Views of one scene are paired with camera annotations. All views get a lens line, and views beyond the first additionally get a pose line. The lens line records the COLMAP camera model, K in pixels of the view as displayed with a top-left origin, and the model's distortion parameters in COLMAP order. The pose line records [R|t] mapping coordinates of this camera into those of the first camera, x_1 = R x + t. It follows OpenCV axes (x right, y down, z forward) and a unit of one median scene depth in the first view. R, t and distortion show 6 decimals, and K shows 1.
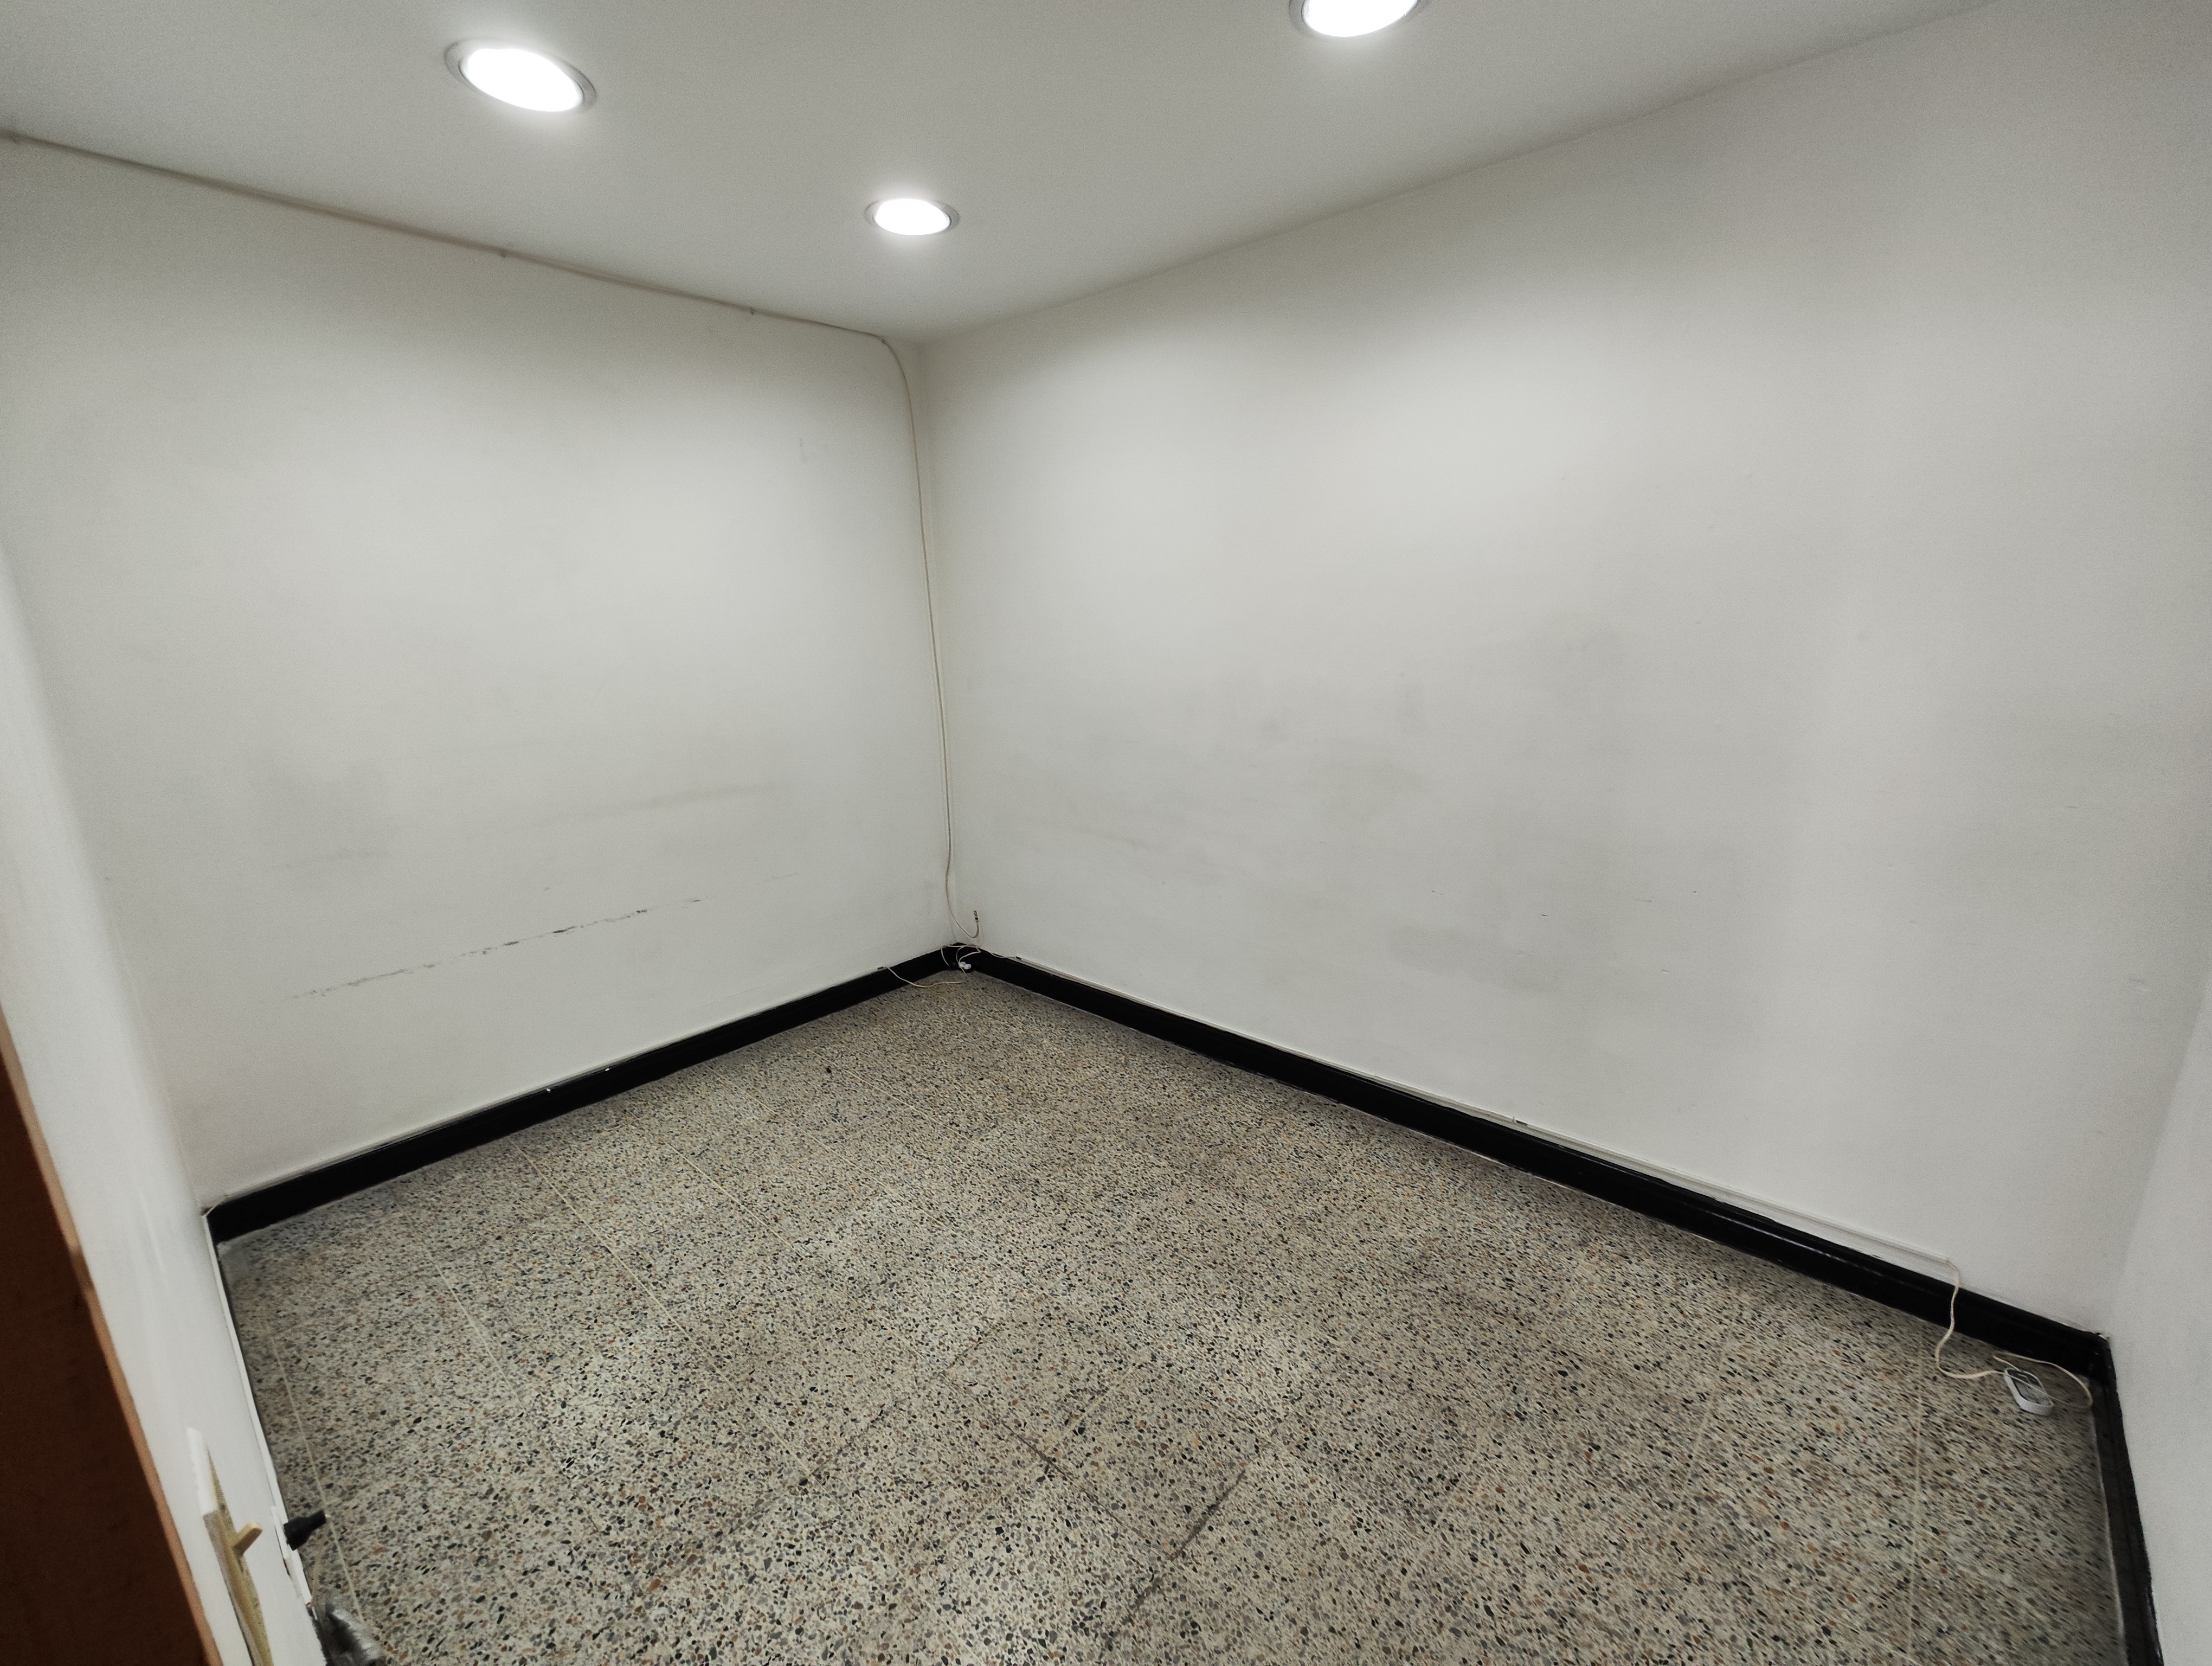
lens RADIAL K [[911.8, 0, 1101.2], [0, 911.8, 841.0], [0, 0, 1]] dist [-0.001047, 0.000287]
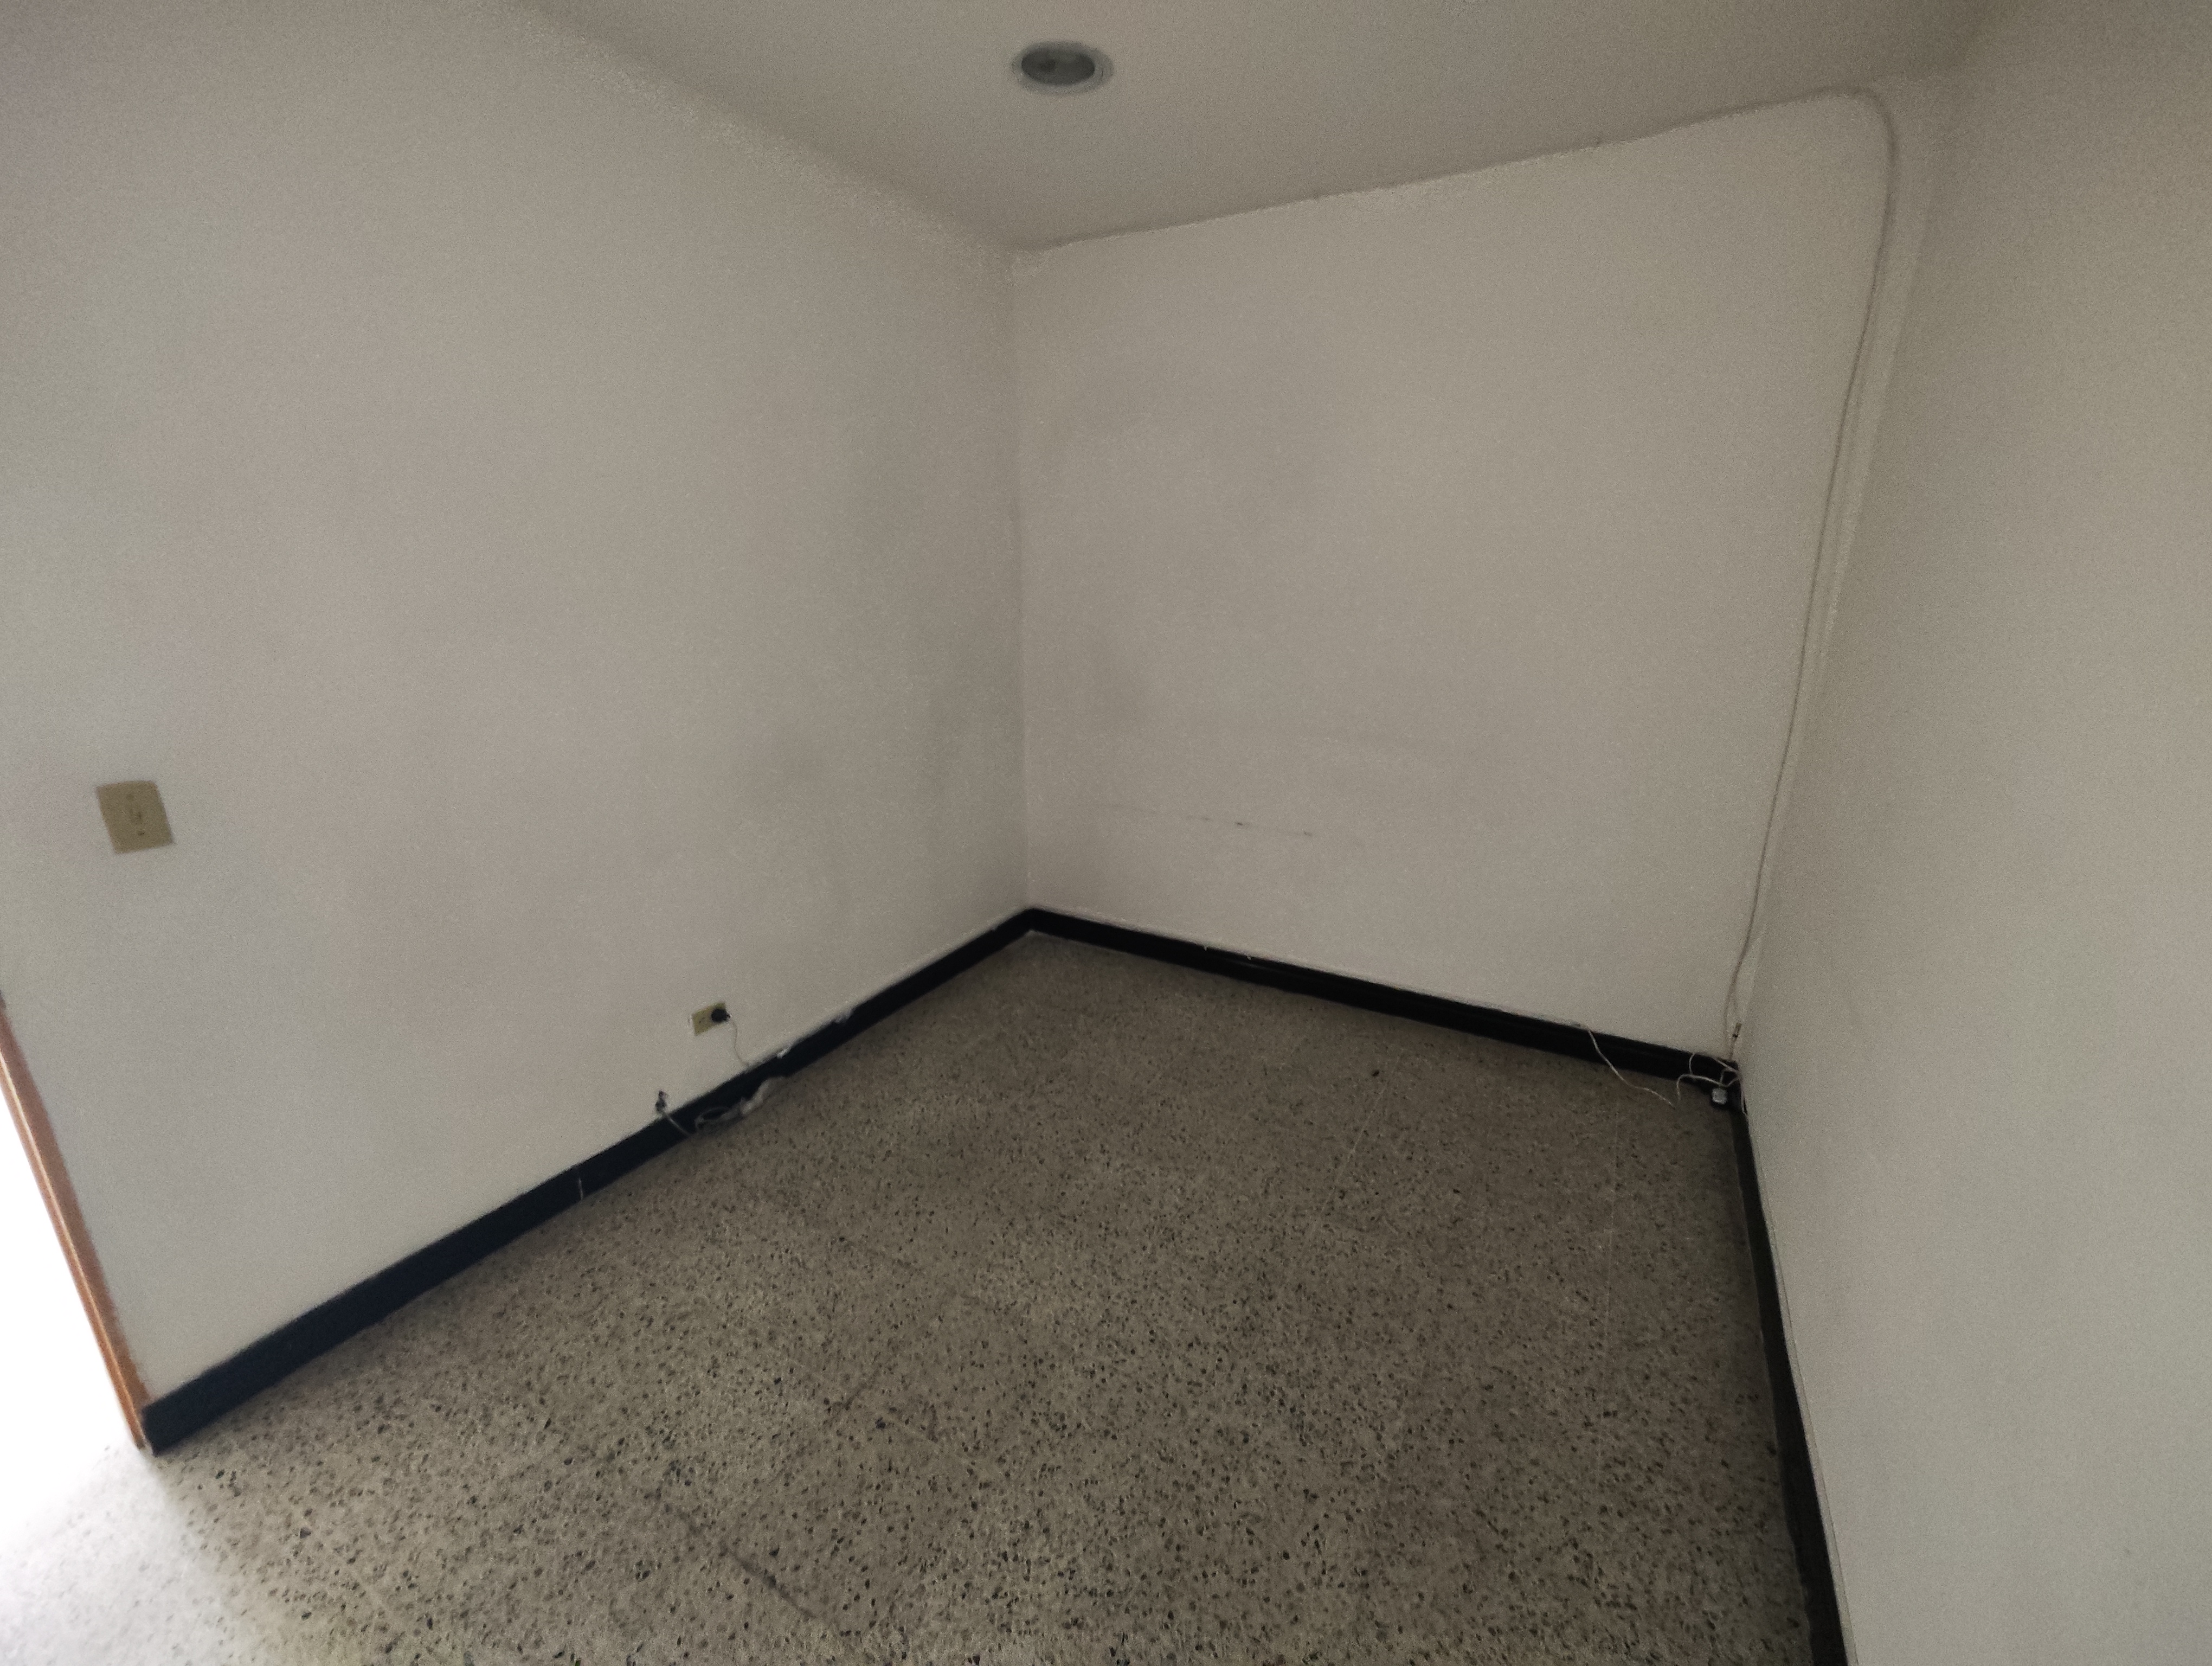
lens RADIAL K [[911.8, 0, 1101.2], [0, 911.8, 841.0], [0, 0, 1]] dist [-0.001047, 0.000287]
pose [[0.210269, 0.305301, -0.928751, 0.697397], [-0.249547, 0.935281, 0.250950, -0.198610], [0.945258, 0.179000, 0.272848, 0.838735]]
